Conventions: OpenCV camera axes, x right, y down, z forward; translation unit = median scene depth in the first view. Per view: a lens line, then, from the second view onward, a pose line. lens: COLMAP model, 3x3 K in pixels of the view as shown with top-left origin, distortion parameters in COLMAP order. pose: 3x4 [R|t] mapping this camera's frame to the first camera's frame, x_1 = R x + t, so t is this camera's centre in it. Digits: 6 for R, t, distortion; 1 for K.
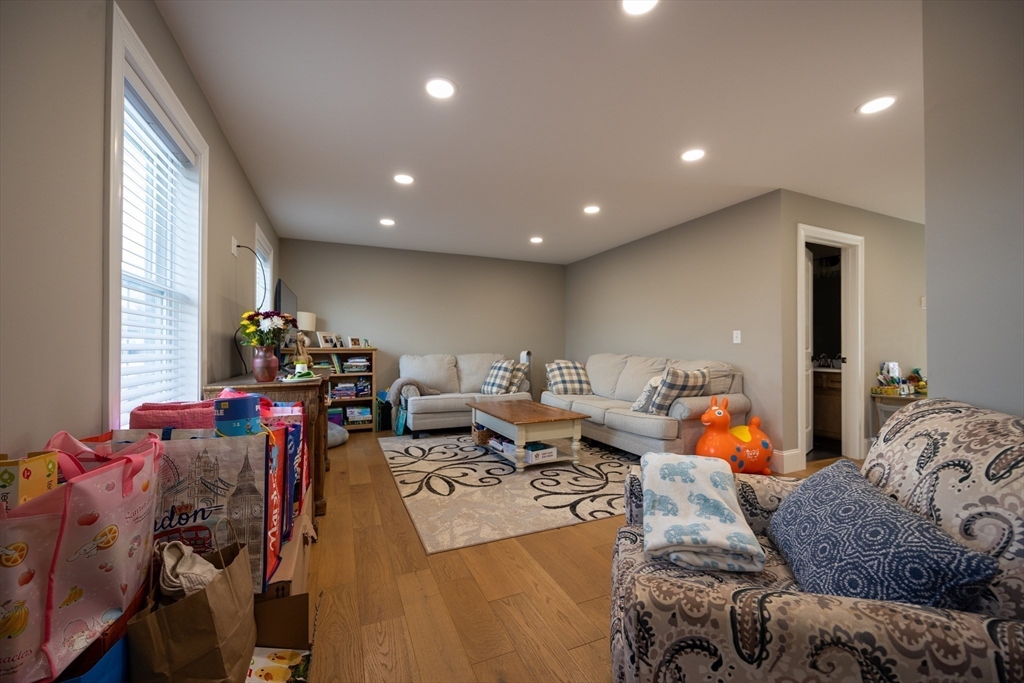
lens RADIAL K [[416.4, 0, 526.6], [0, 416.4, 346.2], [0, 0, 1]] dist [0.000022, 0.000015]
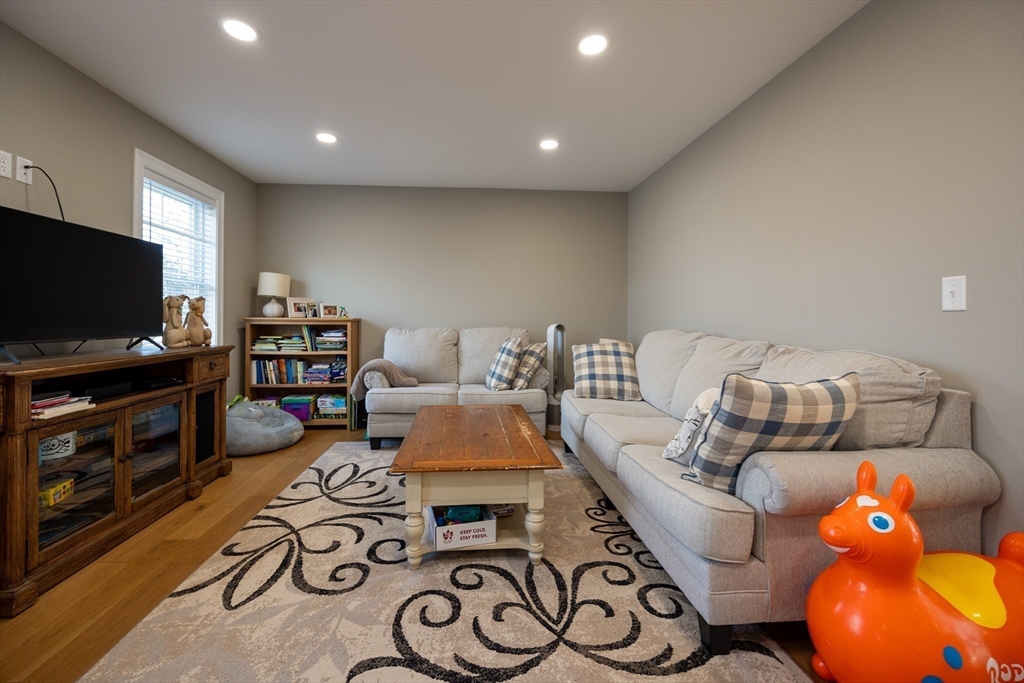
lens RADIAL K [[446.7, 0, 515.6], [0, 446.7, 317.7], [0, 0, 1]] dist [-0.001515, -0.000668]
pose [[0.948353, 0.004062, -0.317191, 0.263508], [-0.003775, 0.999992, 0.001522, 0.000846], [0.317195, -0.000246, 0.948360, 0.504495]]
